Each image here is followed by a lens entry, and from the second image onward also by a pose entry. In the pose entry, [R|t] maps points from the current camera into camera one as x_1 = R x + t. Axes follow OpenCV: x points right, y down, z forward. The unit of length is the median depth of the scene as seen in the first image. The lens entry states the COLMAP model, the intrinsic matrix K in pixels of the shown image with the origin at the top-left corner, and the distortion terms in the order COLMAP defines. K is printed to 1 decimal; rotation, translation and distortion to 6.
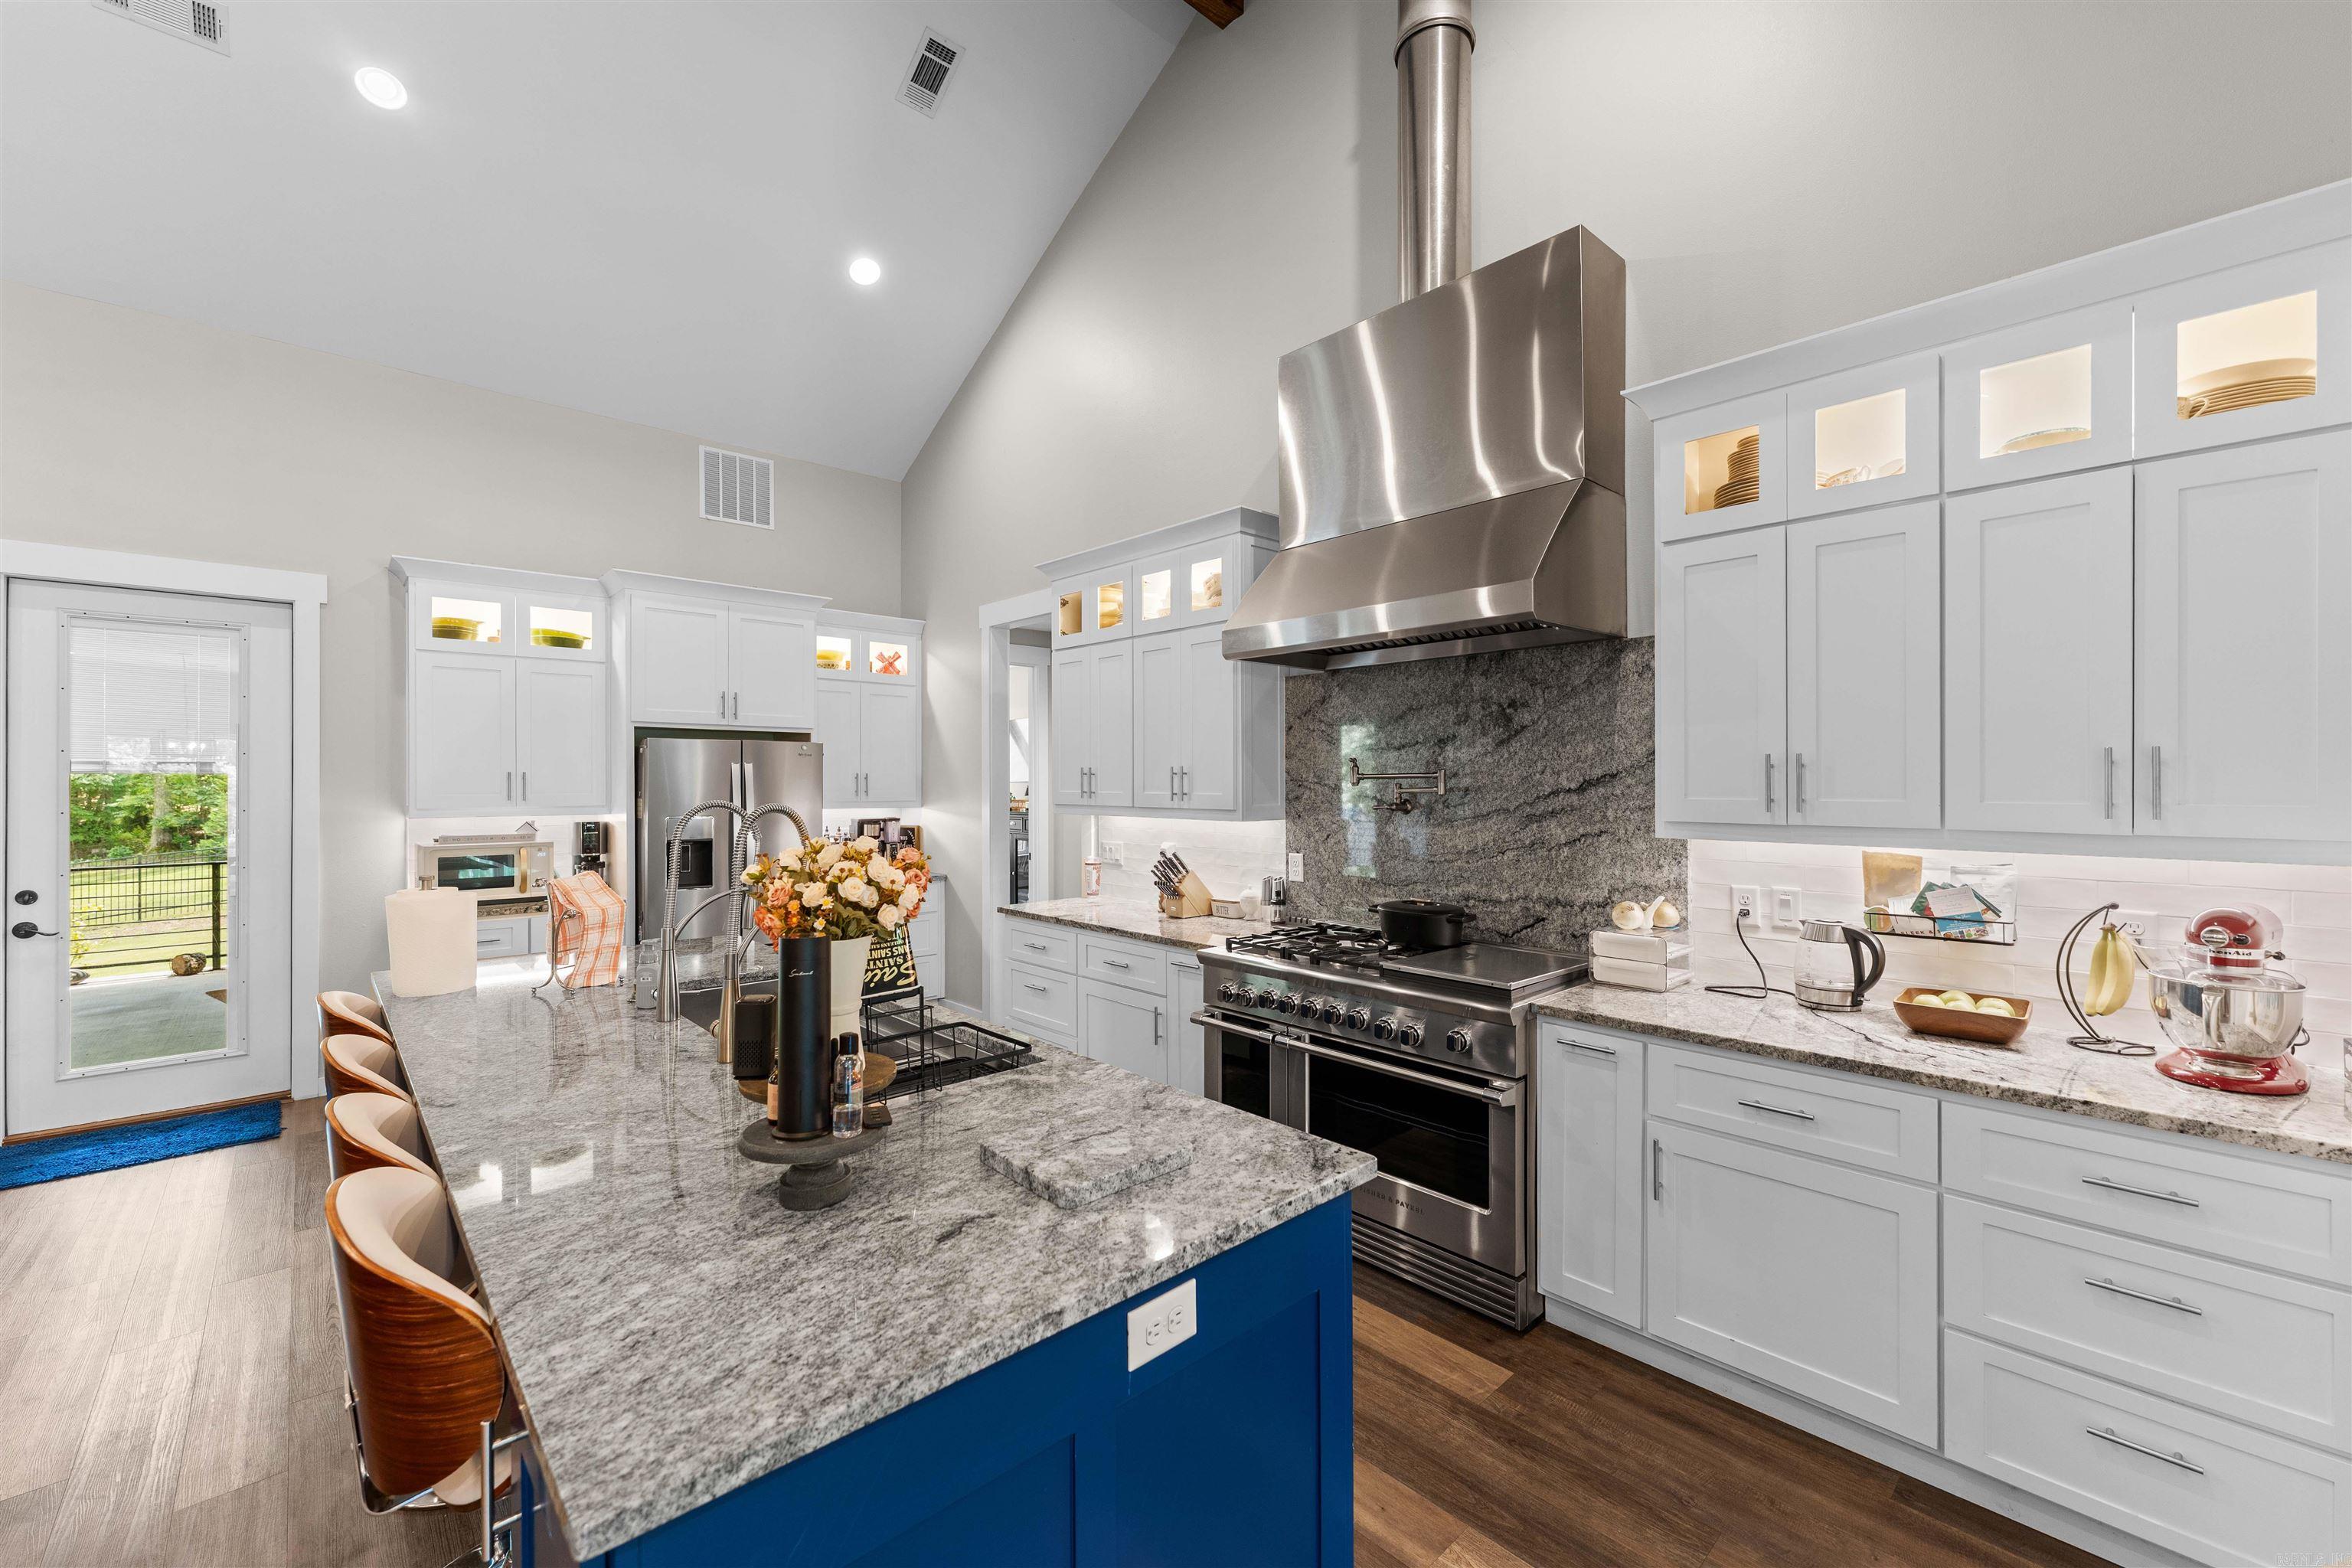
lens RADIAL K [[949.9, 0, 1178.9], [0, 949.9, 780.1], [0, 0, 1]] dist [0.000118, -0.000372]
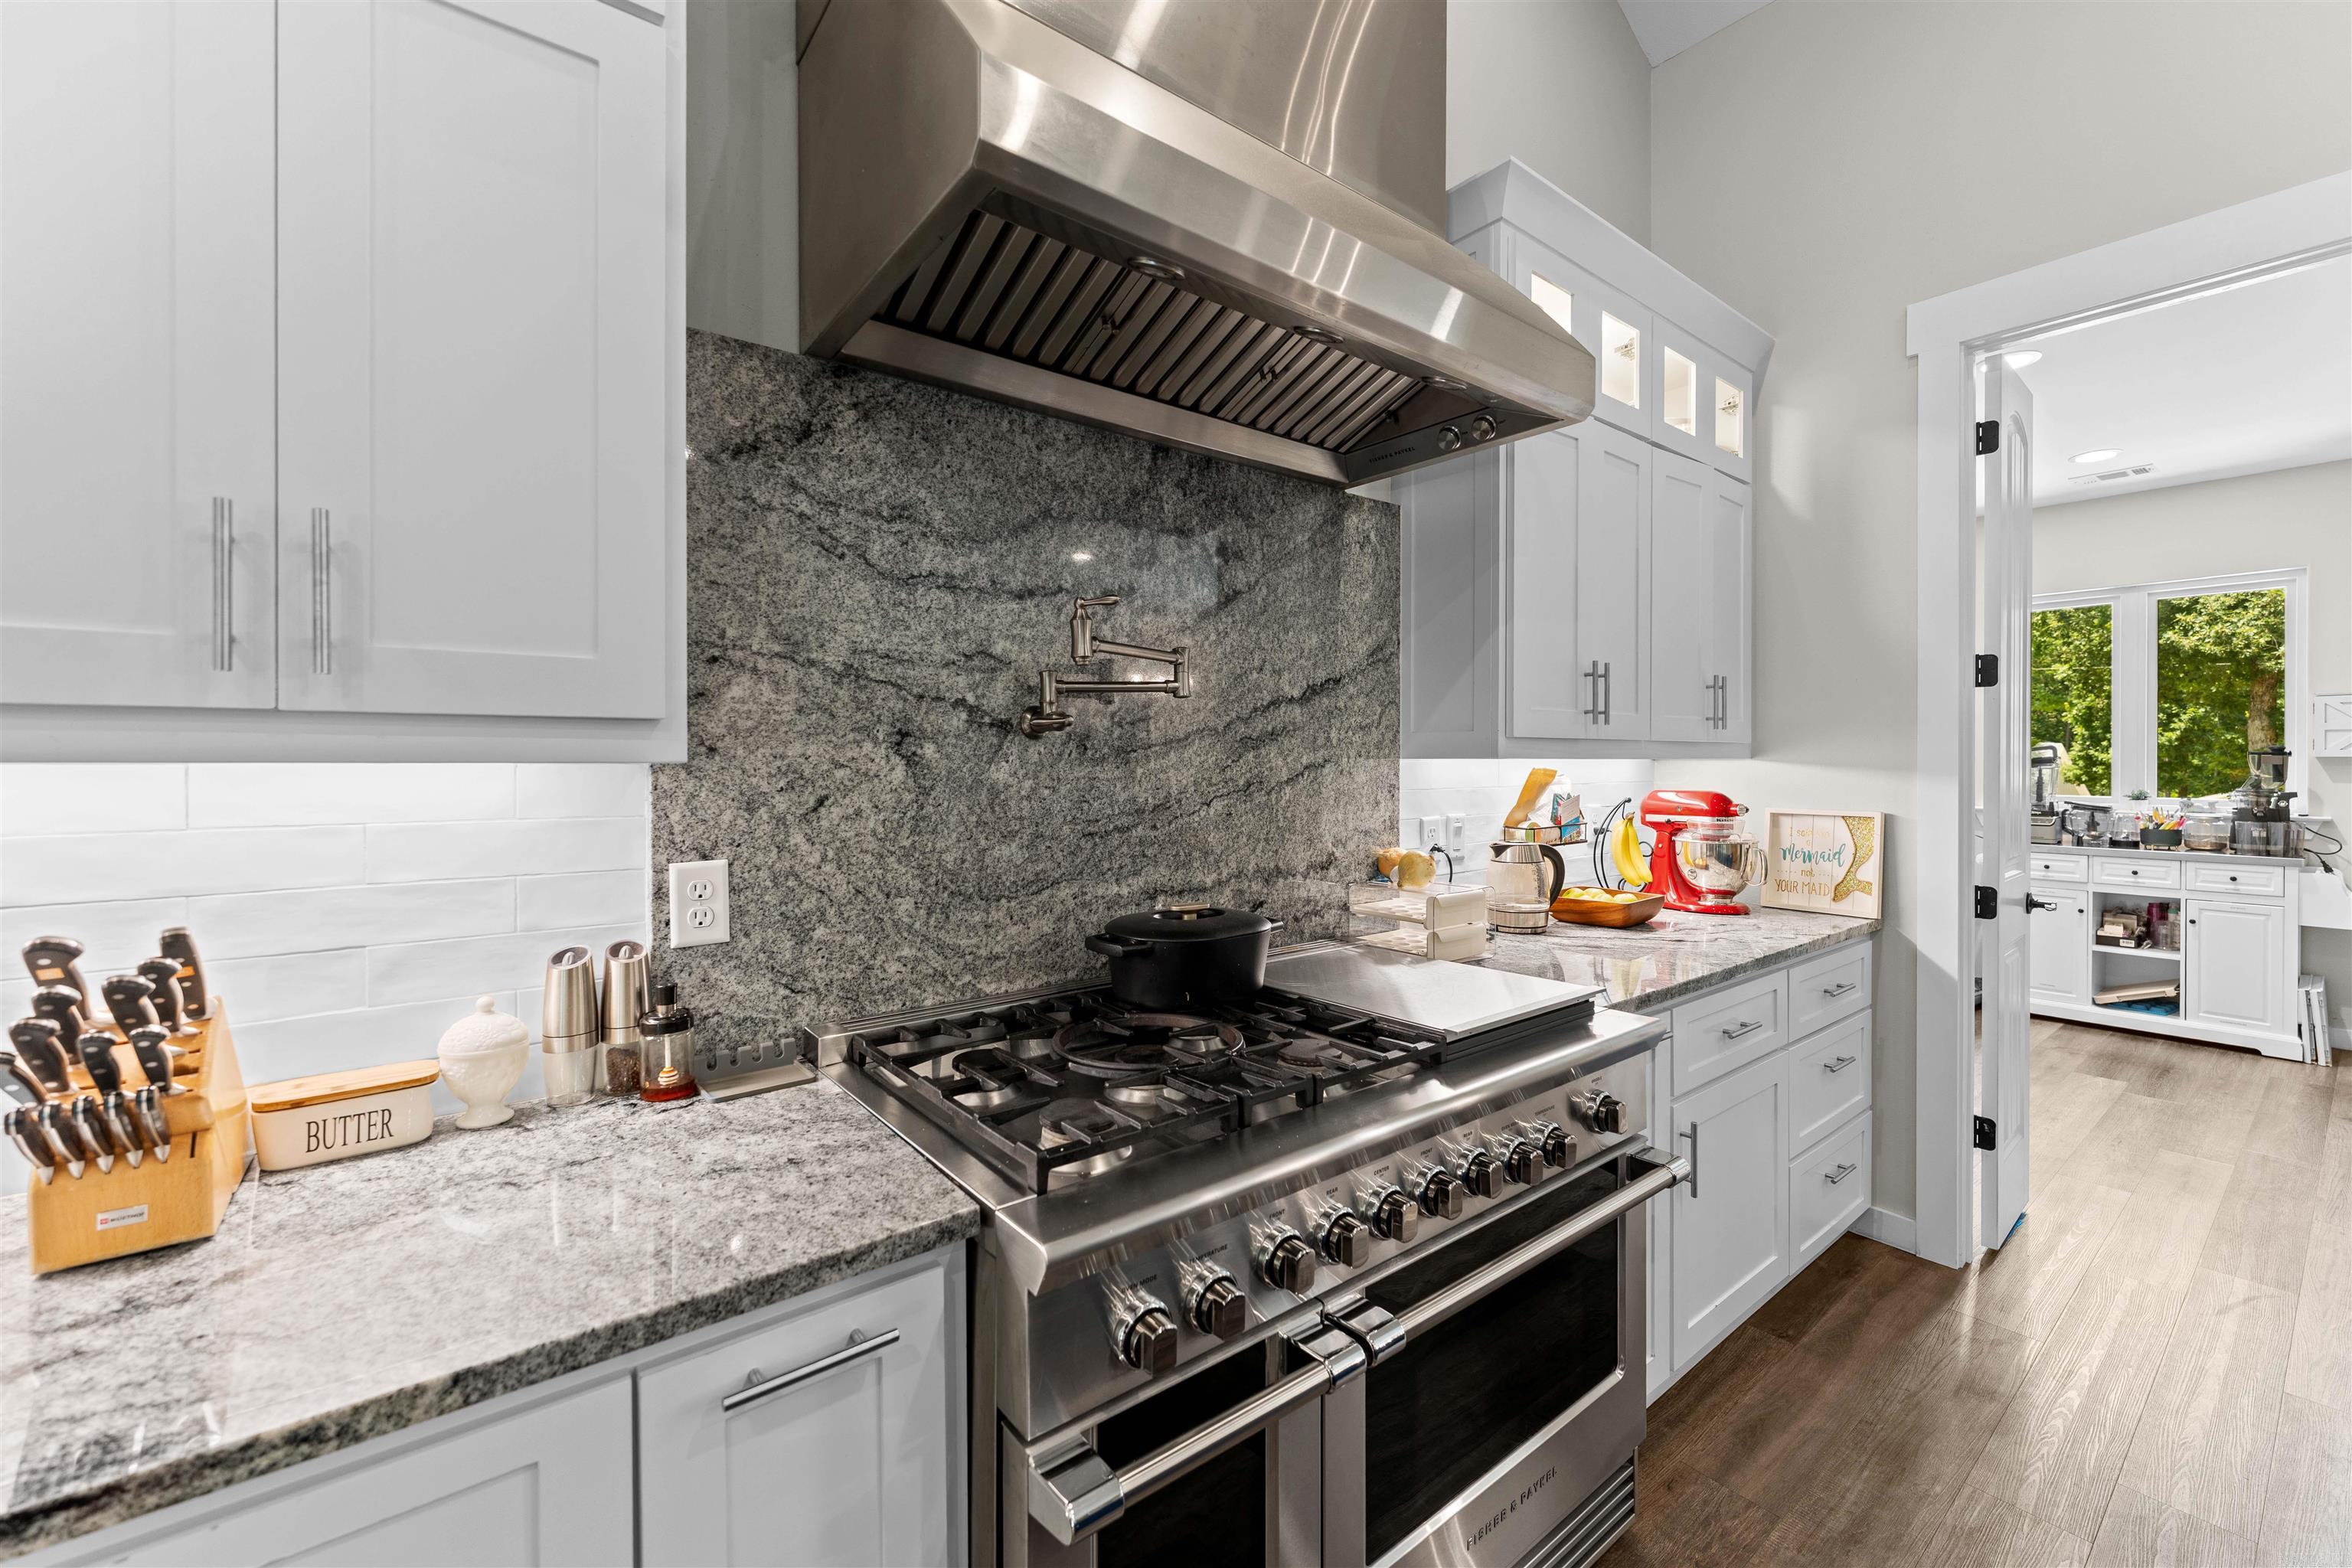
lens RADIAL K [[949.9, 0, 1179.6], [0, 949.9, 764.9], [0, 0, 1]] dist [0.000118, -0.000372]
pose [[0.080930, -0.002703, 0.996716, -0.242113], [0.000653, 0.999996, 0.002659, 0.052263], [-0.996720, 0.000436, 0.080932, 0.991312]]
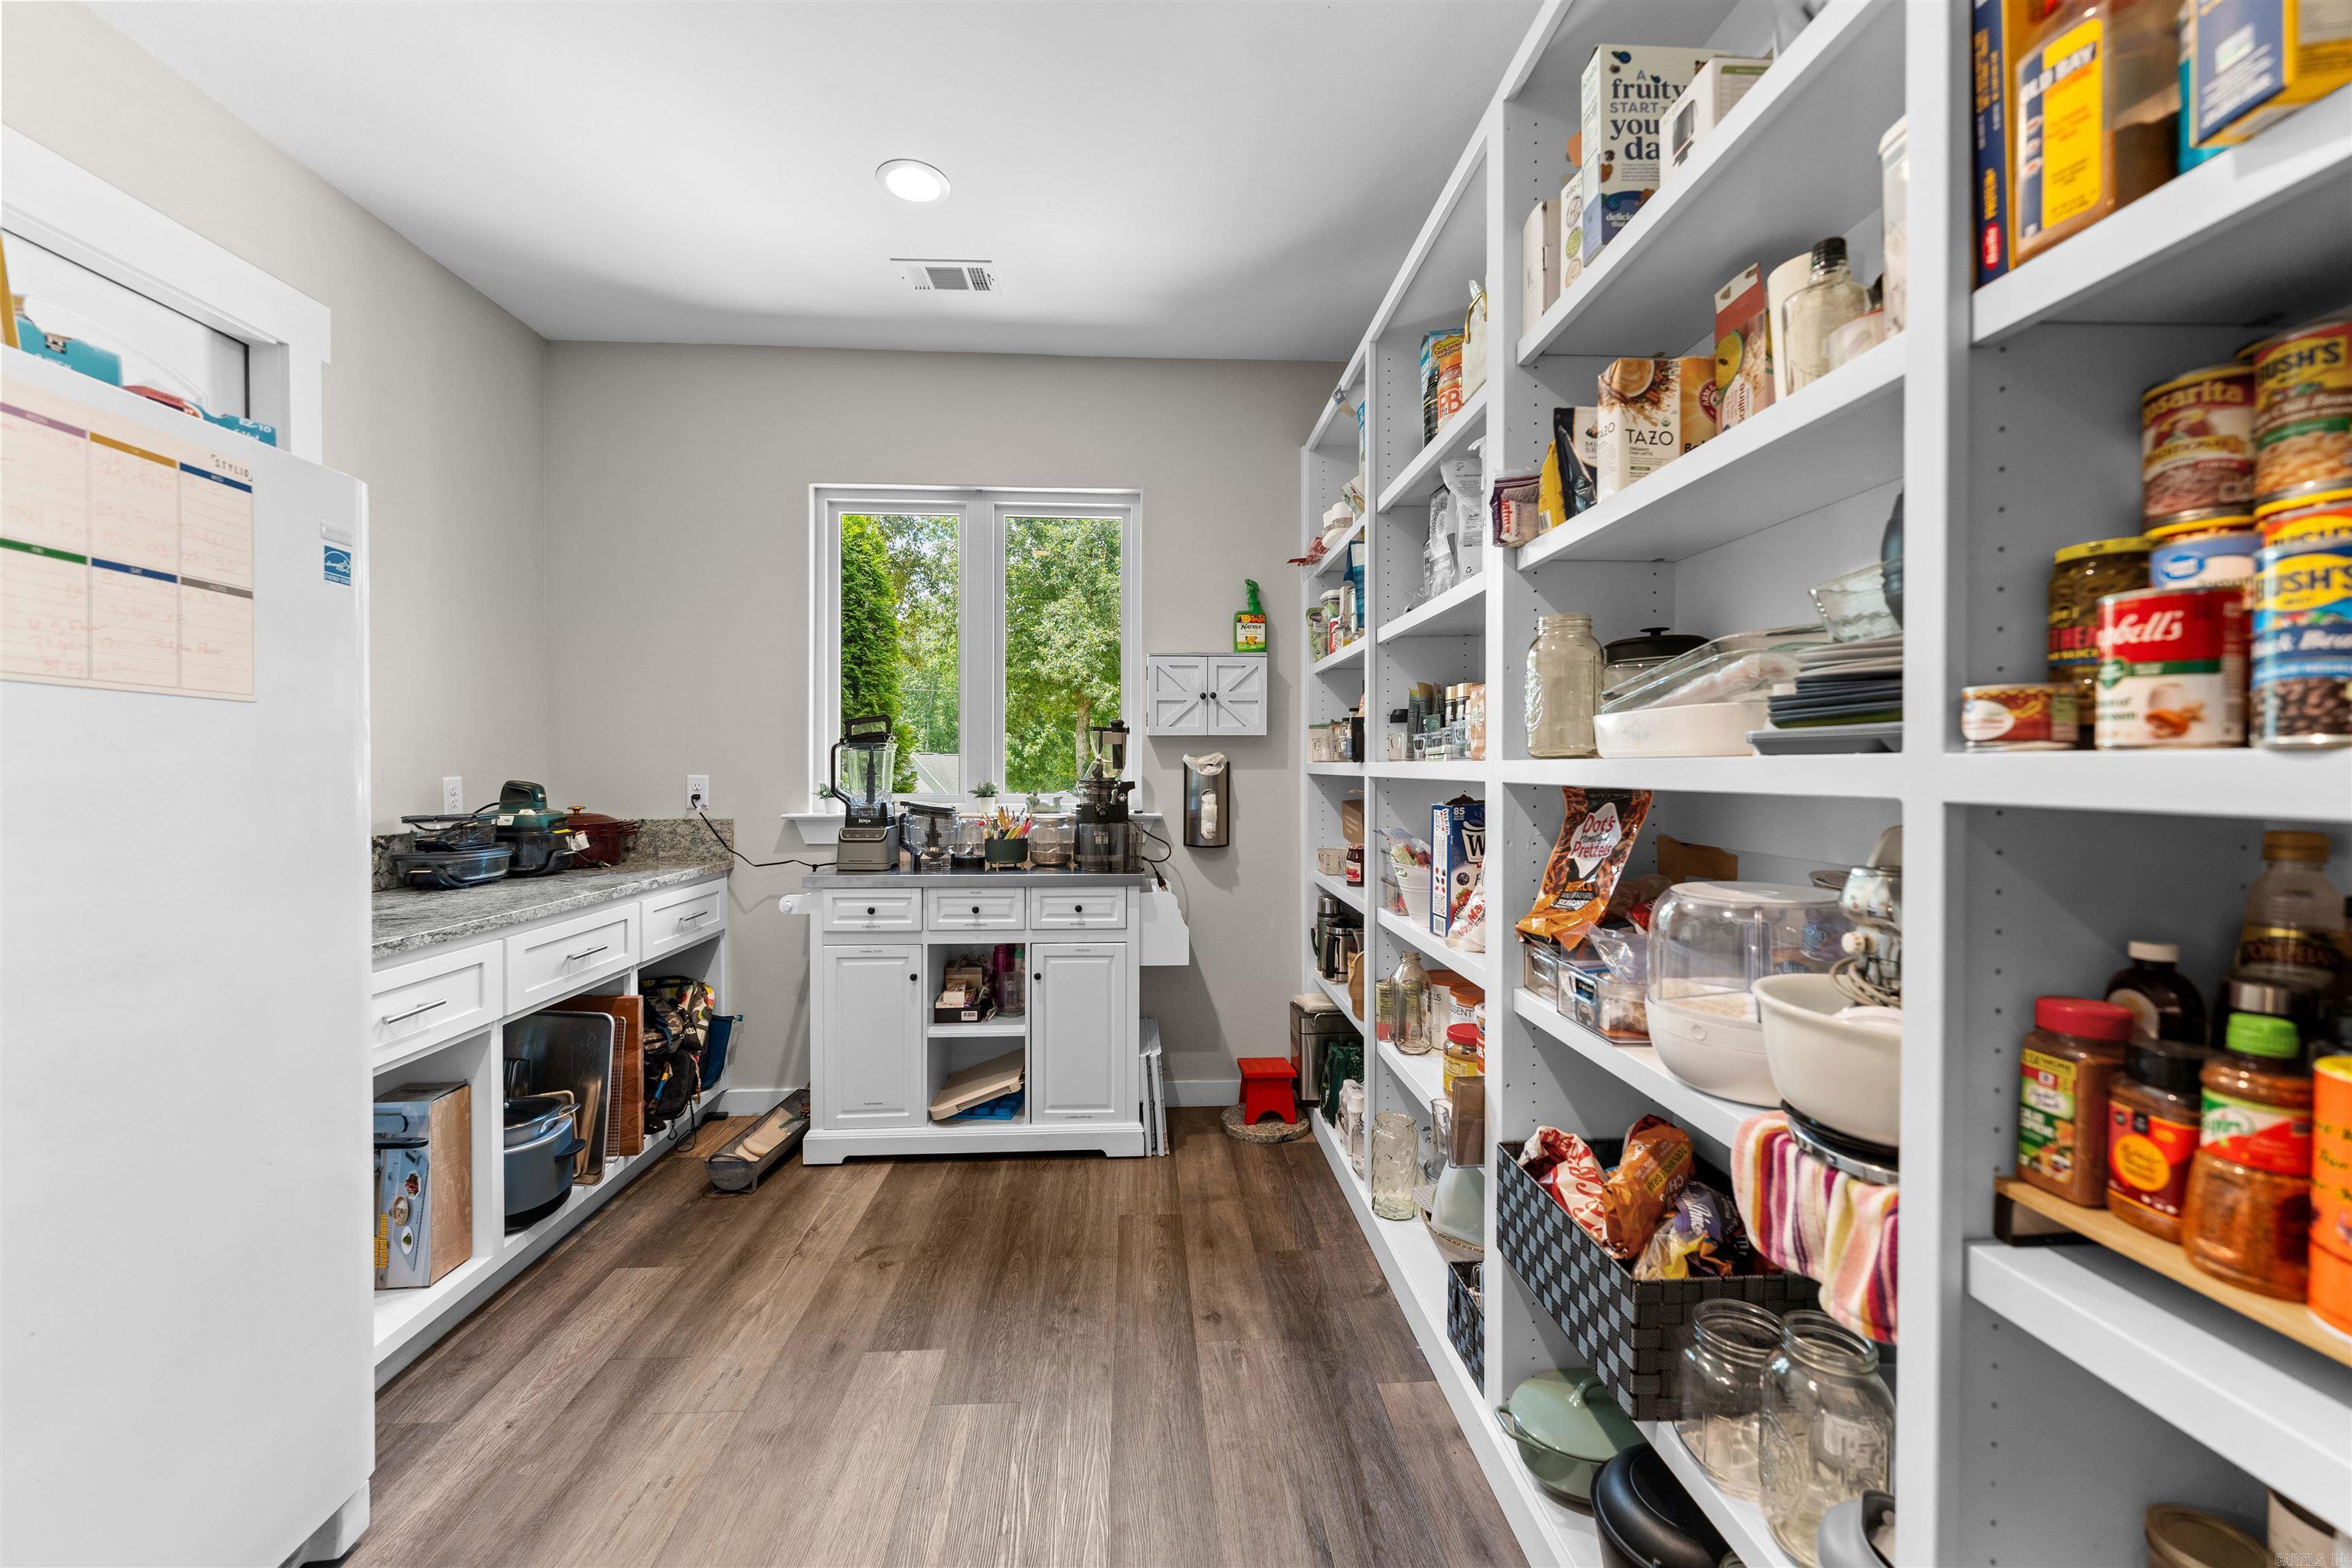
lens RADIAL K [[949.9, 0, 1180.9], [0, 949.9, 772.1], [0, 0, 1]] dist [0.000118, -0.000372]
pose [[-0.767474, -0.001183, 0.641079, 0.537517], [0.001240, 0.999994, 0.003330, 0.081806], [-0.641079, 0.003350, -0.767468, 0.268918]]
